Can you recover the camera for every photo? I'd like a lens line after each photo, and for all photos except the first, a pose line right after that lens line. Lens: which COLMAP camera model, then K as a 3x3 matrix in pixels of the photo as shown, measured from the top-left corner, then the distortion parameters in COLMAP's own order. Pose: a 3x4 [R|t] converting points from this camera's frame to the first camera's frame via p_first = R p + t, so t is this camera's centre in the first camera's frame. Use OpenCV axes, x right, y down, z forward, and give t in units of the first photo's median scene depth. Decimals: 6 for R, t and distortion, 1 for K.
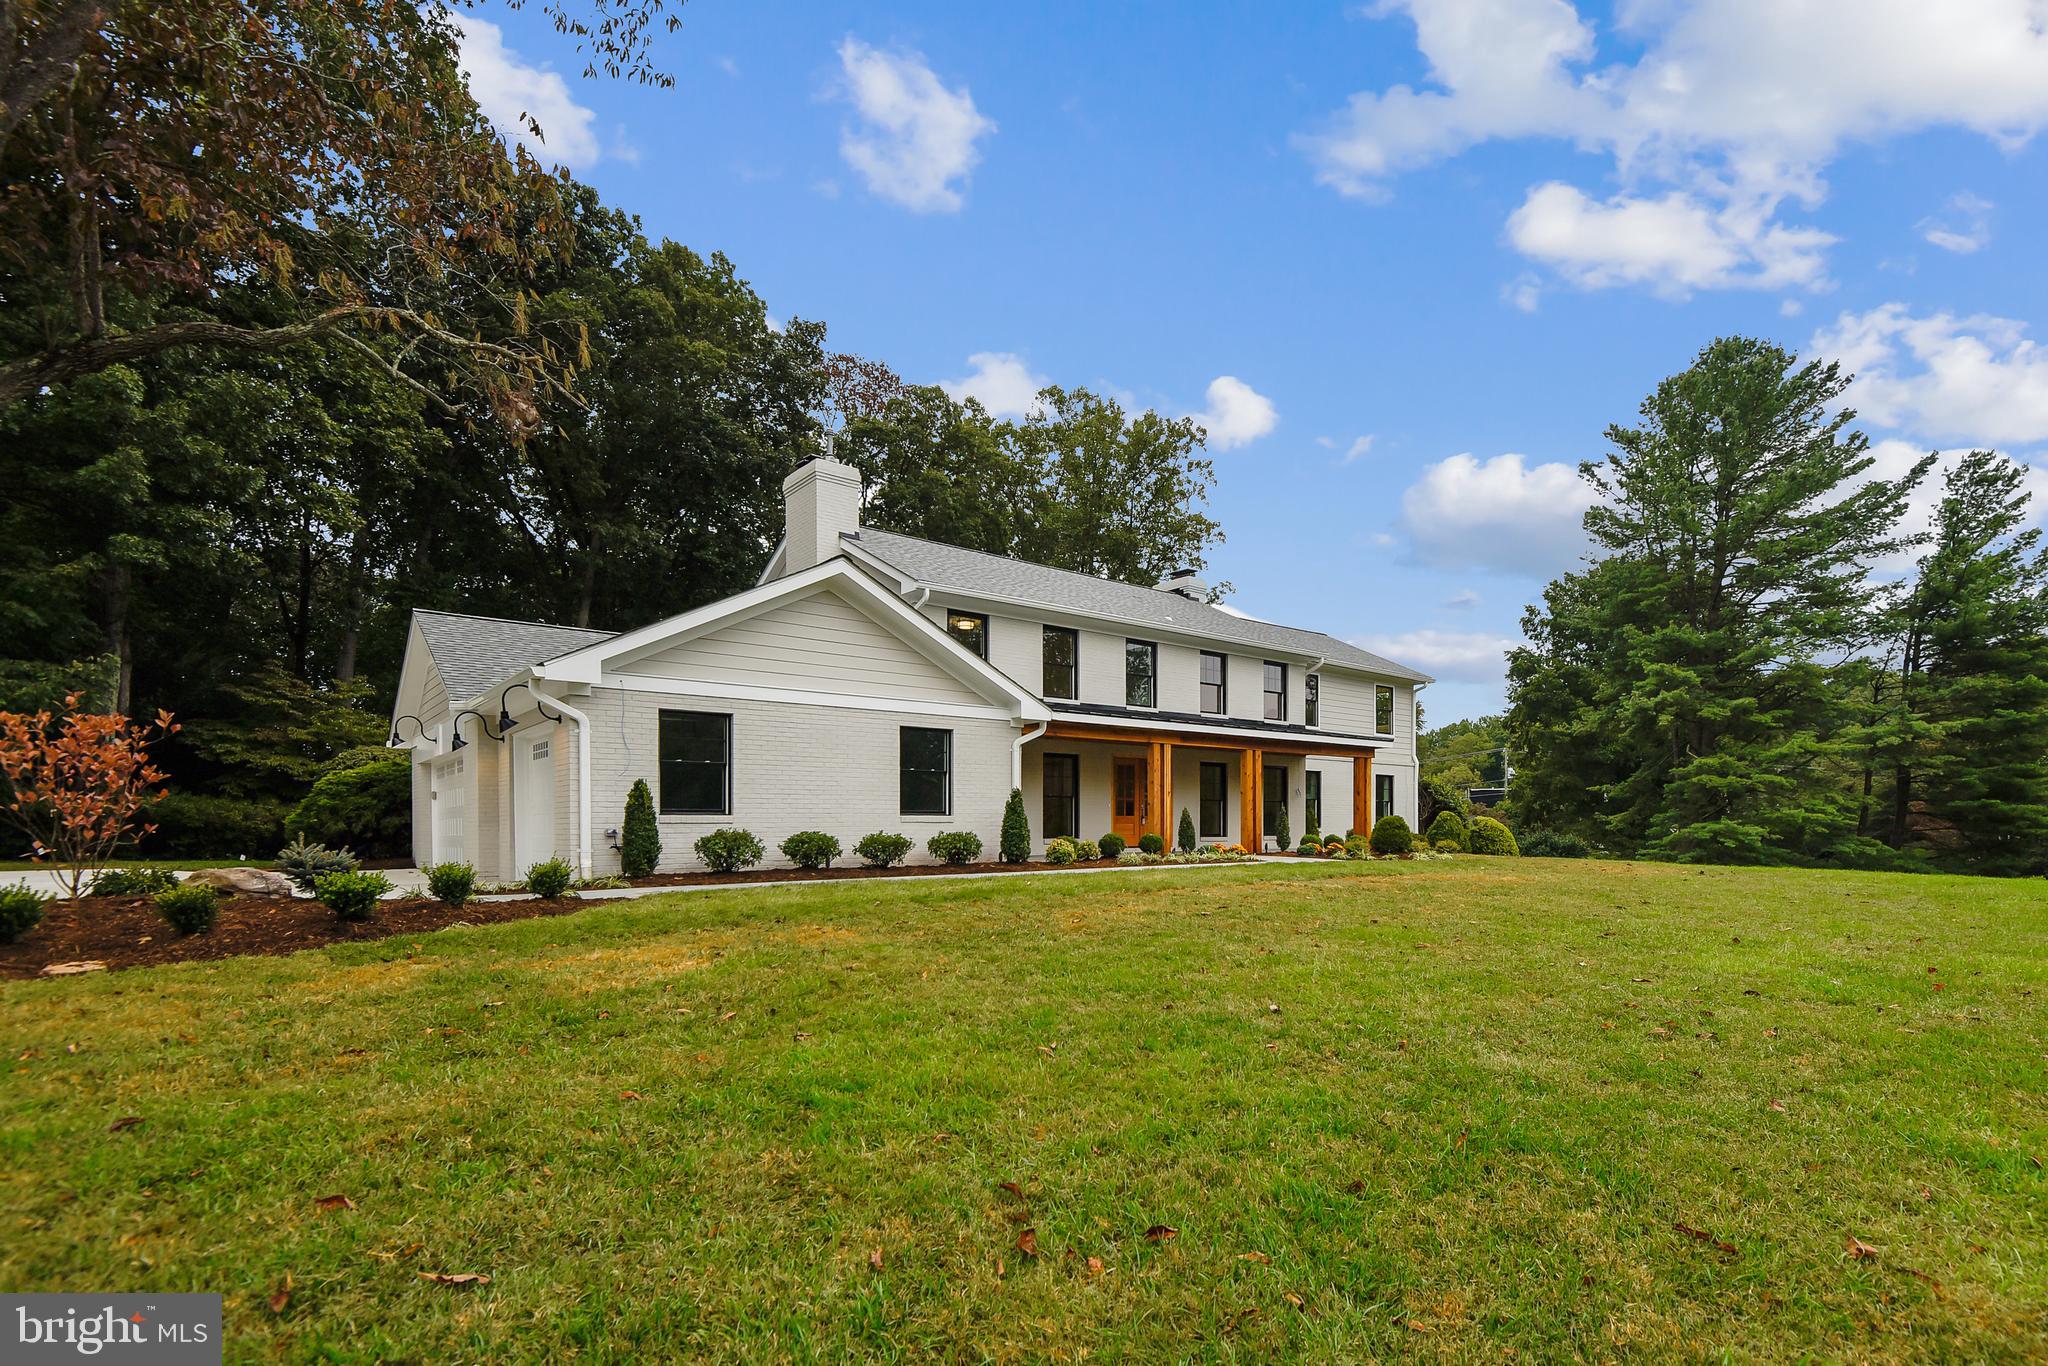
lens RADIAL K [[964.6, 0, 1050.2], [0, 964.6, 779.2], [0, 0, 1]] dist [0.021216, -0.000670]
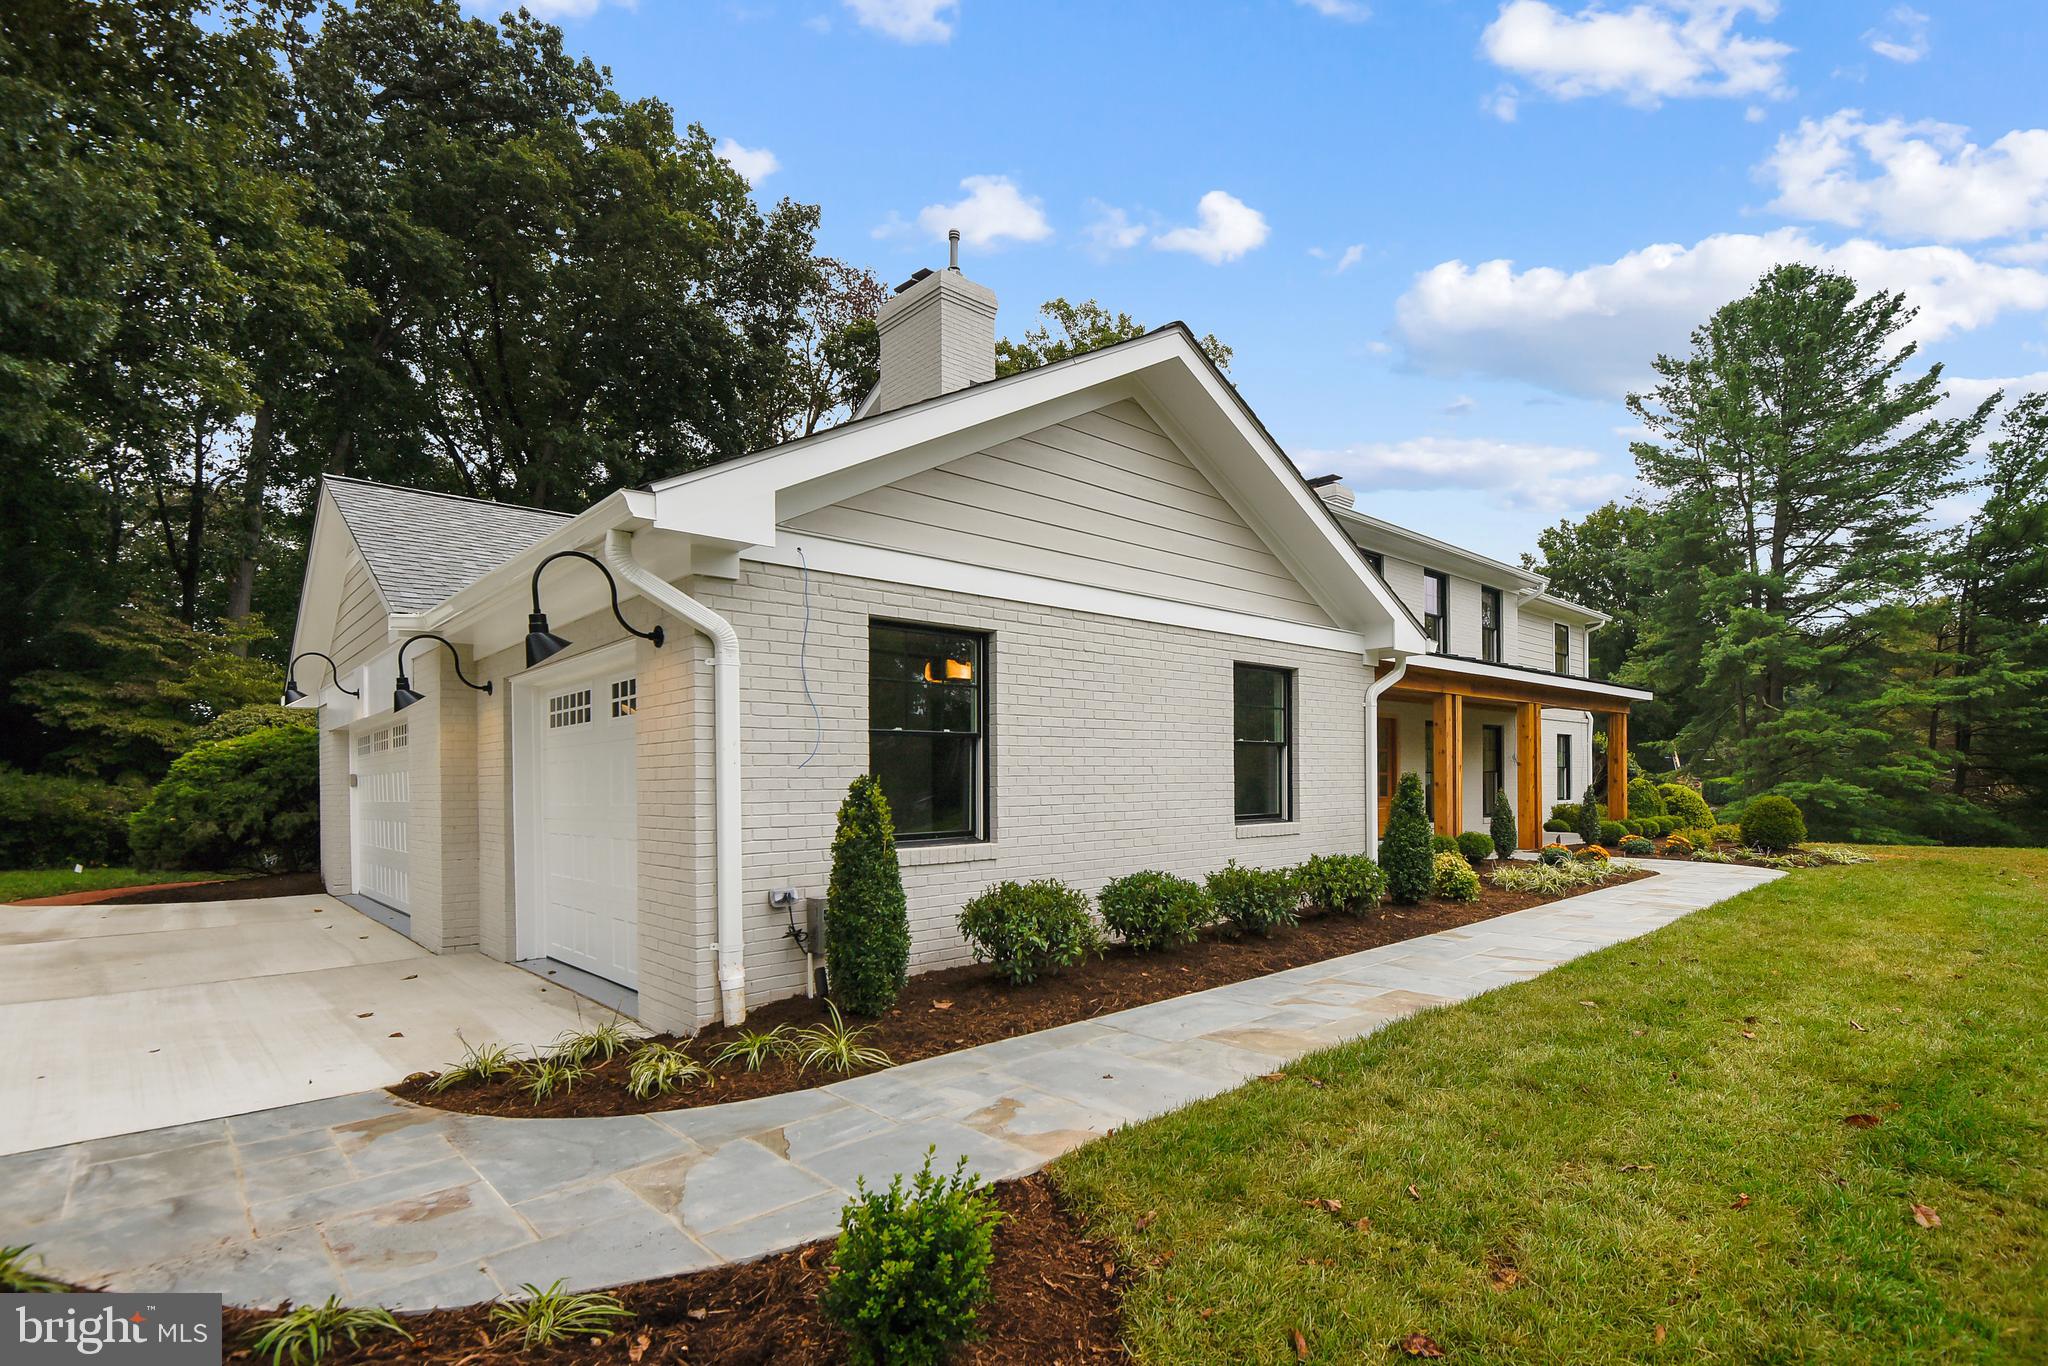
lens RADIAL K [[960.5, 0, 1029.7], [0, 960.5, 727.6], [0, 0, 1]] dist [0.000087, -0.019024]
pose [[0.998454, -0.006446, 0.055211, -0.160211], [0.006859, 0.999950, -0.007293, -0.007505], [-0.055161, 0.007661, 0.998448, 0.248256]]
